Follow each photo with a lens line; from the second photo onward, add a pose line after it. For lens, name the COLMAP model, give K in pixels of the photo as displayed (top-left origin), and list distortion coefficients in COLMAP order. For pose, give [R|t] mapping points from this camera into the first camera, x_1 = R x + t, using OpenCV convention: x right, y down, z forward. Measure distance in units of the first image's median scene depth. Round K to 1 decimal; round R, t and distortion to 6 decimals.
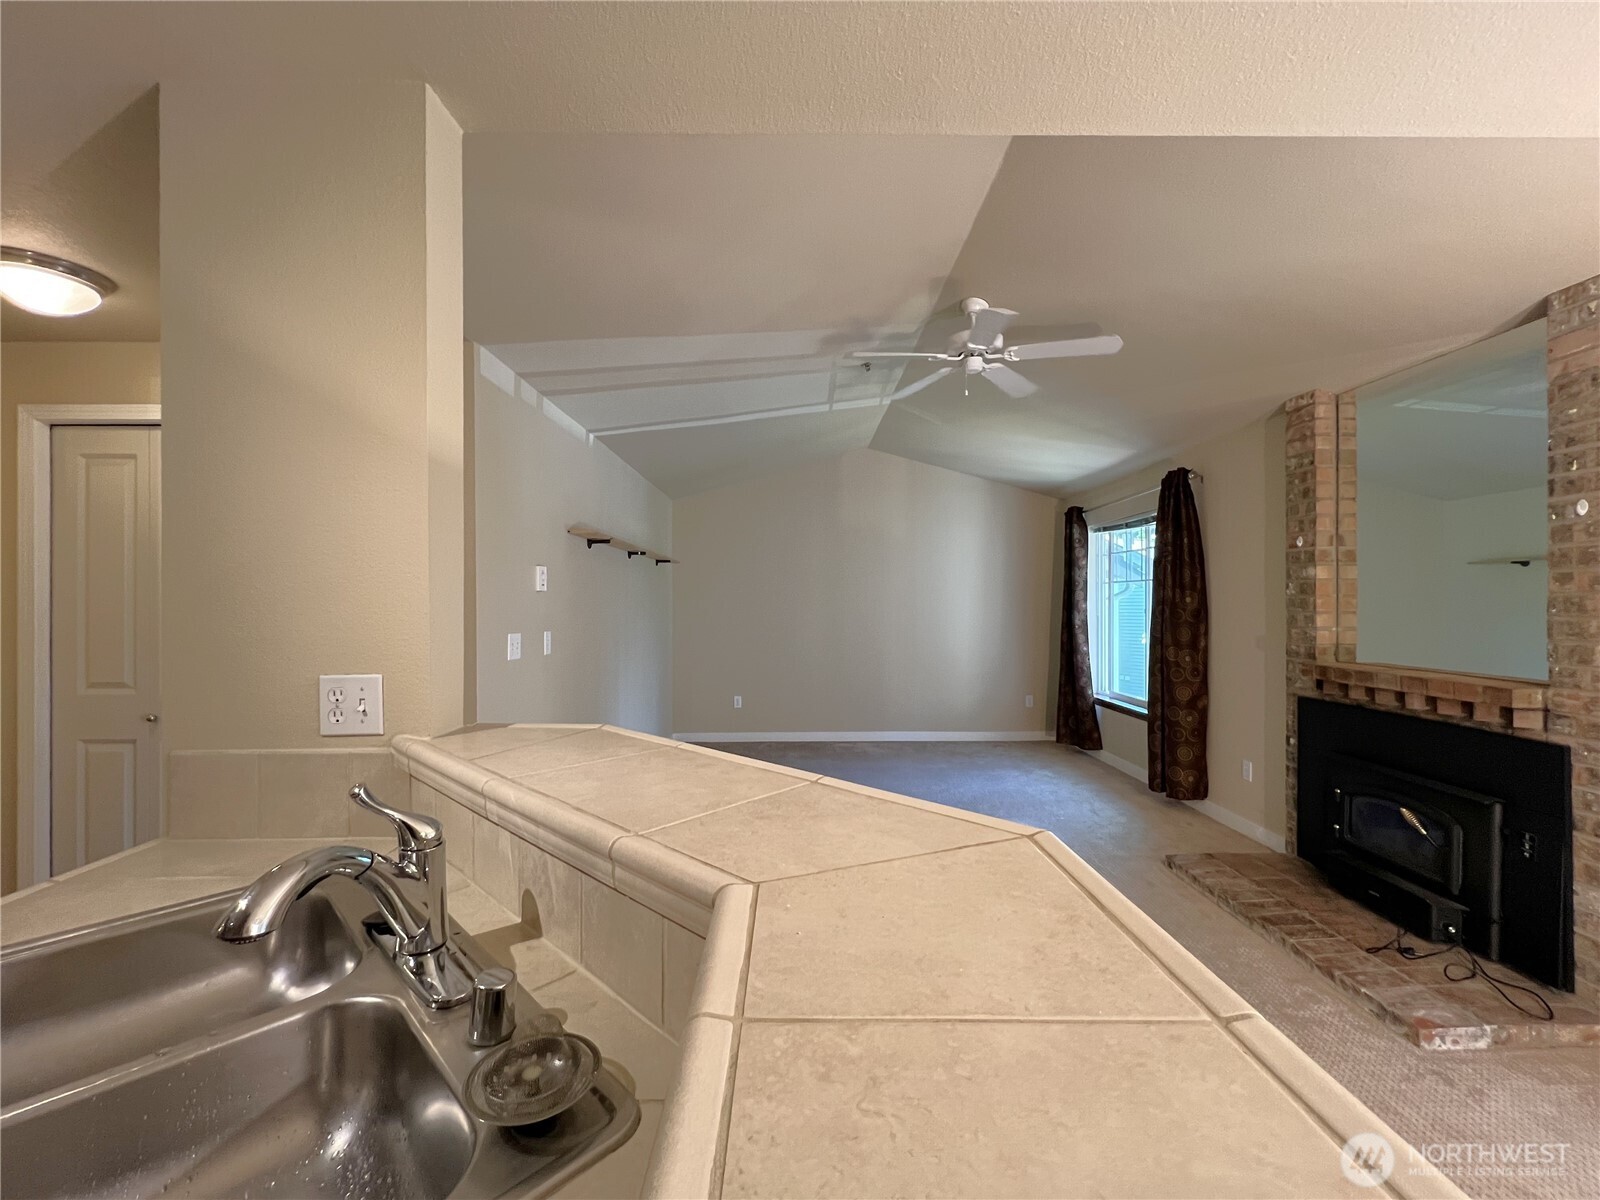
lens RADIAL K [[637.8, 0, 800.0], [0, 637.8, 600.0], [0, 0, 1]] dist [-0.001520, -0.000463]
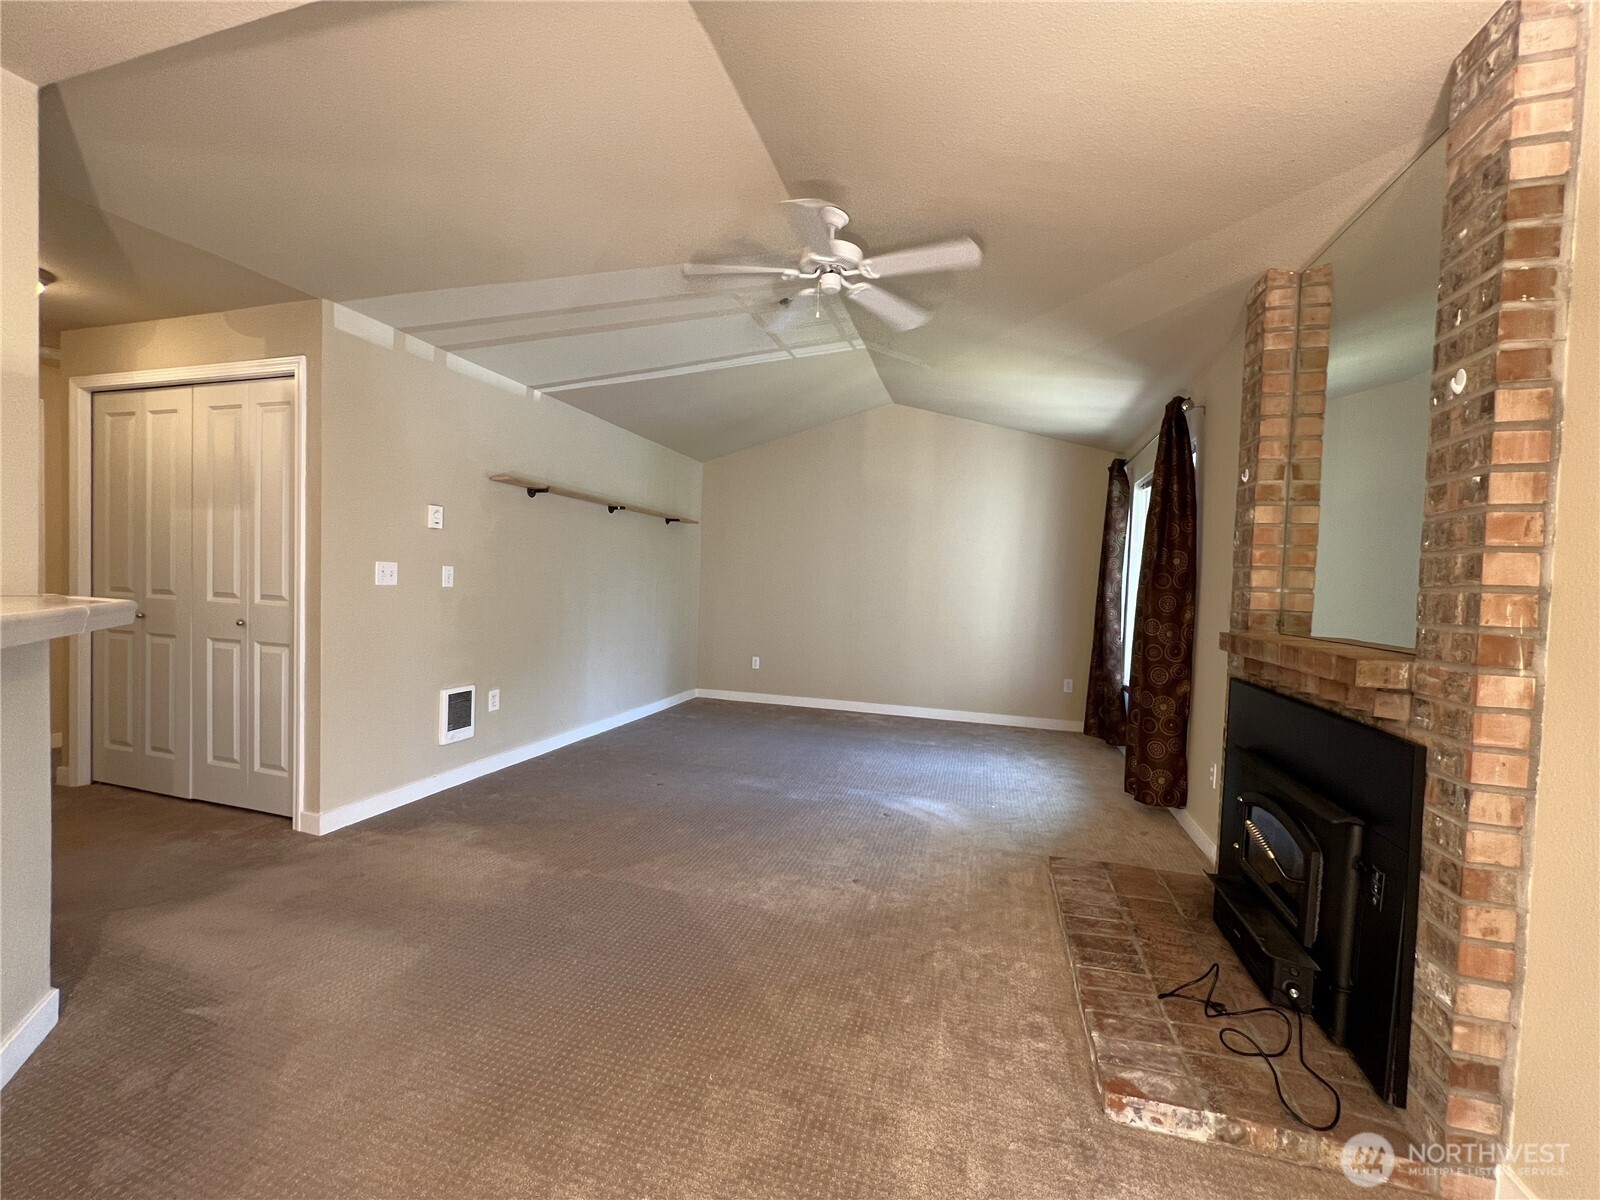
lens RADIAL K [[637.8, 0, 800.0], [0, 637.8, 600.0], [0, 0, 1]] dist [-0.001520, -0.000463]
pose [[0.956187, 0.042528, -0.289653, 0.639284], [-0.034993, 0.998902, 0.031147, 0.065662], [0.290659, -0.019646, 0.956625, 0.145302]]
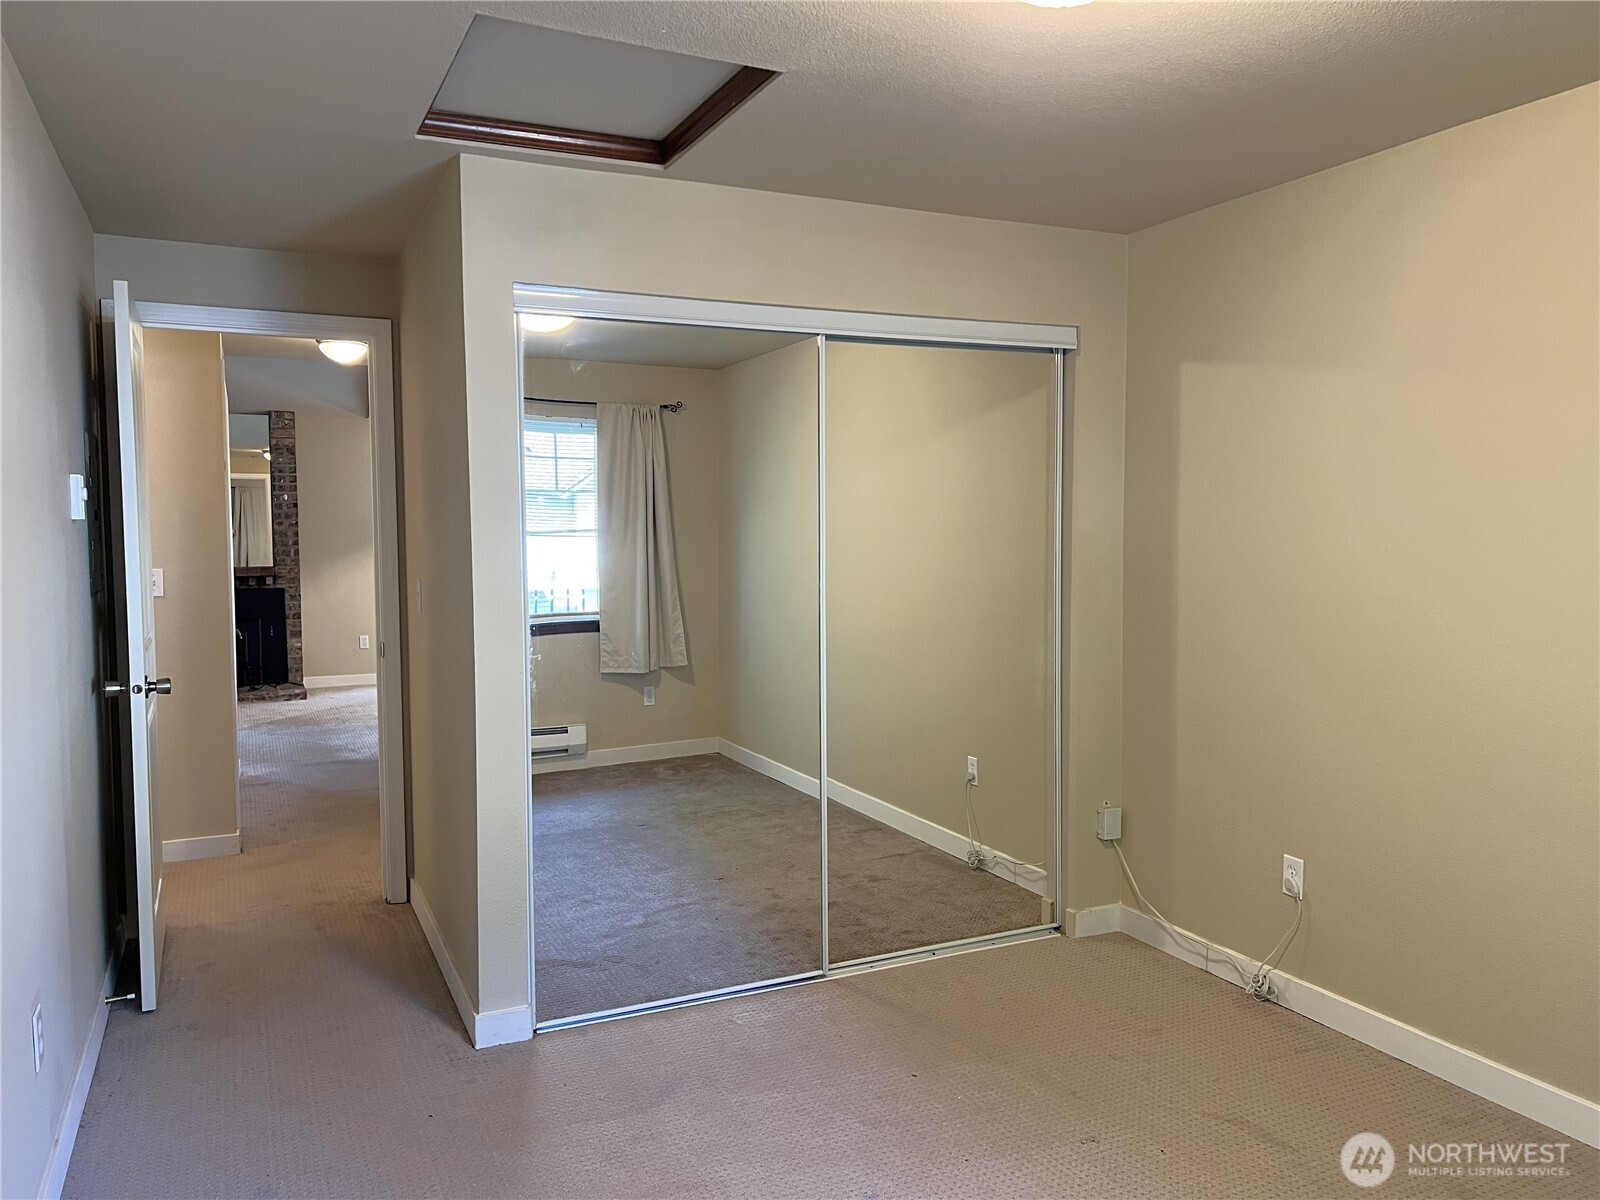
lens RADIAL K [[1218.0, 0, 800.0], [0, 1218.0, 600.0], [0, 0, 1]] dist [0.002956, 0.001136]
pose [[-0.420952, -0.053685, 0.905493, -3.512284], [0.006197, 0.998054, 0.062054, -0.015766], [-0.907062, 0.031733, -0.419800, 0.979875]]
